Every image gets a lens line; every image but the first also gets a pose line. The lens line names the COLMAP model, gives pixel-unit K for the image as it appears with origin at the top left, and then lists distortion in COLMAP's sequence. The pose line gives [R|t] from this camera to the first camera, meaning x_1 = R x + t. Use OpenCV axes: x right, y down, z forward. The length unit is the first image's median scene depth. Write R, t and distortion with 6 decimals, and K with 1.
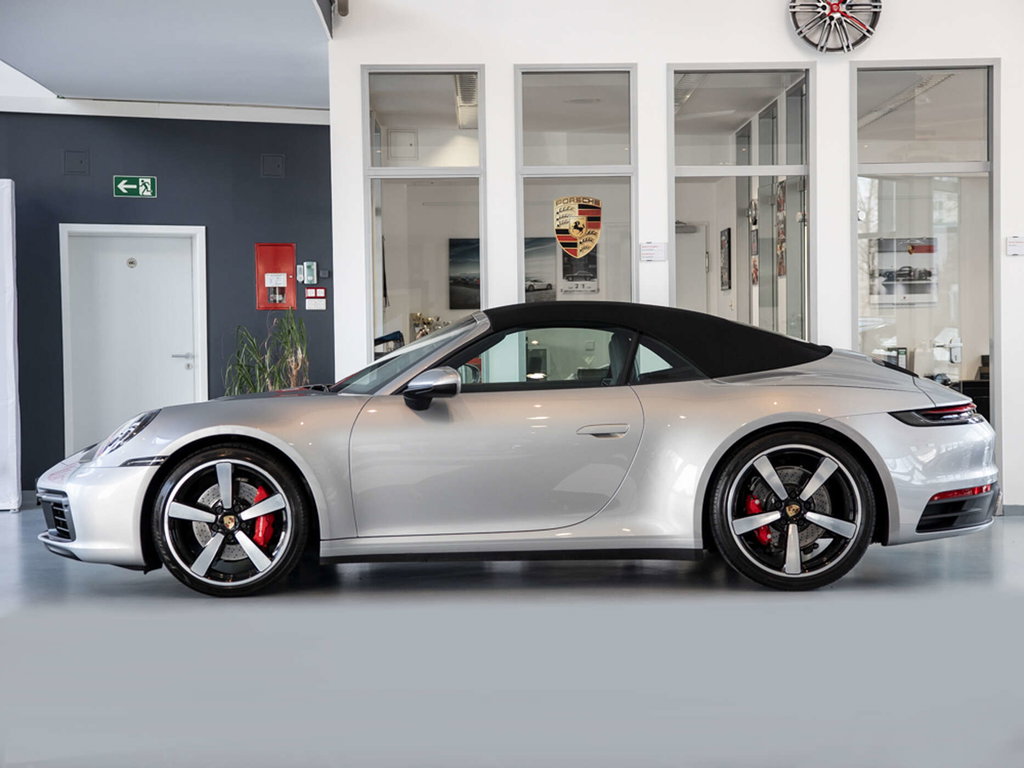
lens RADIAL K [[1651.5, 0, 512.0], [0, 1651.5, 384.0], [0, 0, 1]] dist [0.113309, 0.030869]
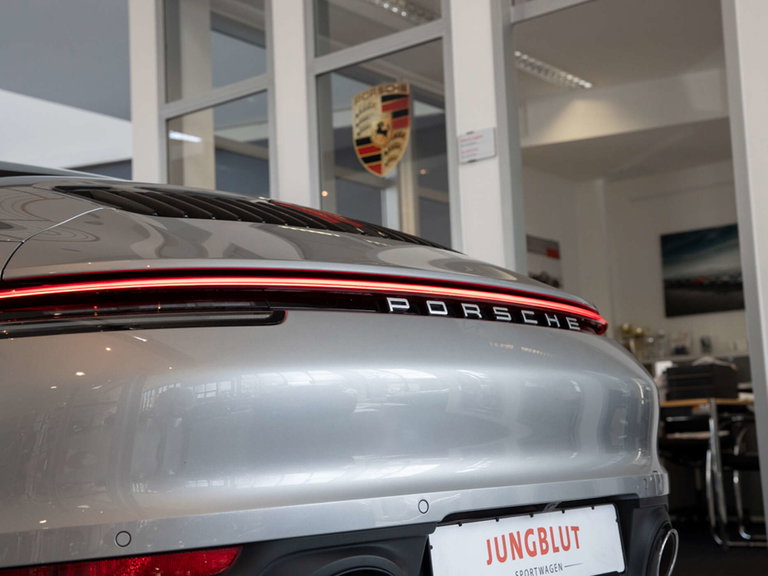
lens RADIAL K [[1158.6, 0, 384.0], [0, 1158.6, 288.0], [0, 0, 1]] dist [0.113036, 0.041451]
pose [[0.771437, -0.106020, -0.627411, 0.365657], [0.016831, 0.989076, -0.146440, 0.039393], [0.636083, 0.102409, 0.764795, 0.737650]]
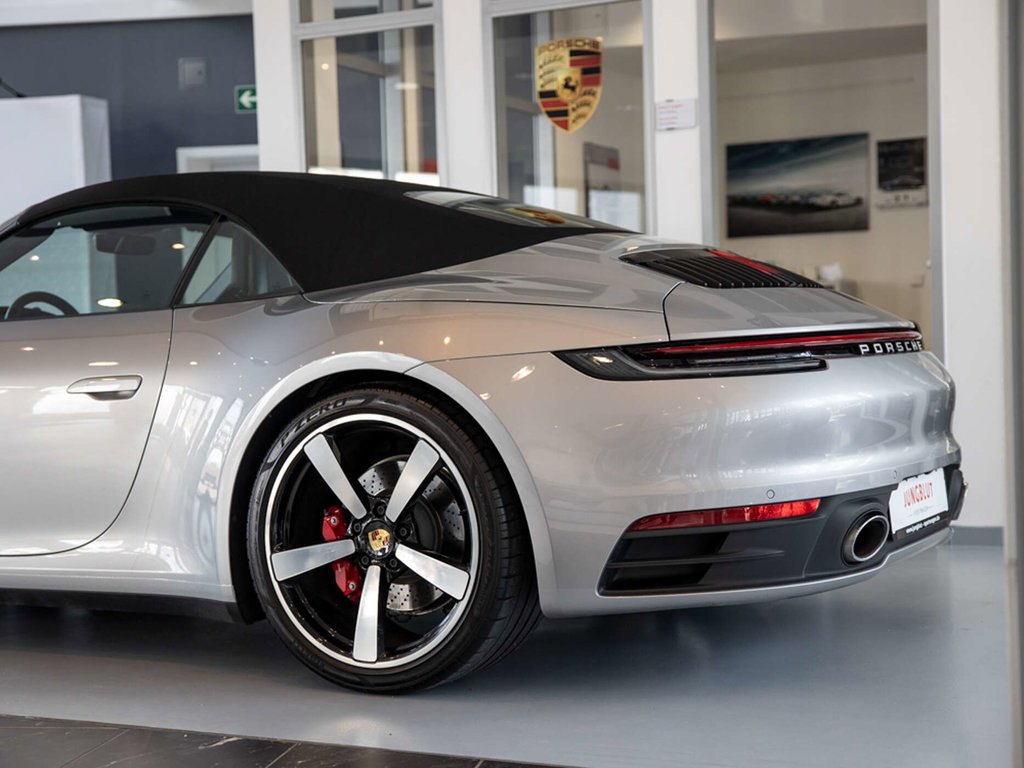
lens RADIAL K [[1651.5, 0, 512.0], [0, 1651.5, 384.0], [0, 0, 1]] dist [0.113309, 0.030869]
pose [[0.886776, 0.000340, -0.462200, 0.366519], [0.007041, 0.999874, 0.014244, 0.016209], [0.462146, -0.015886, 0.886662, 0.454308]]
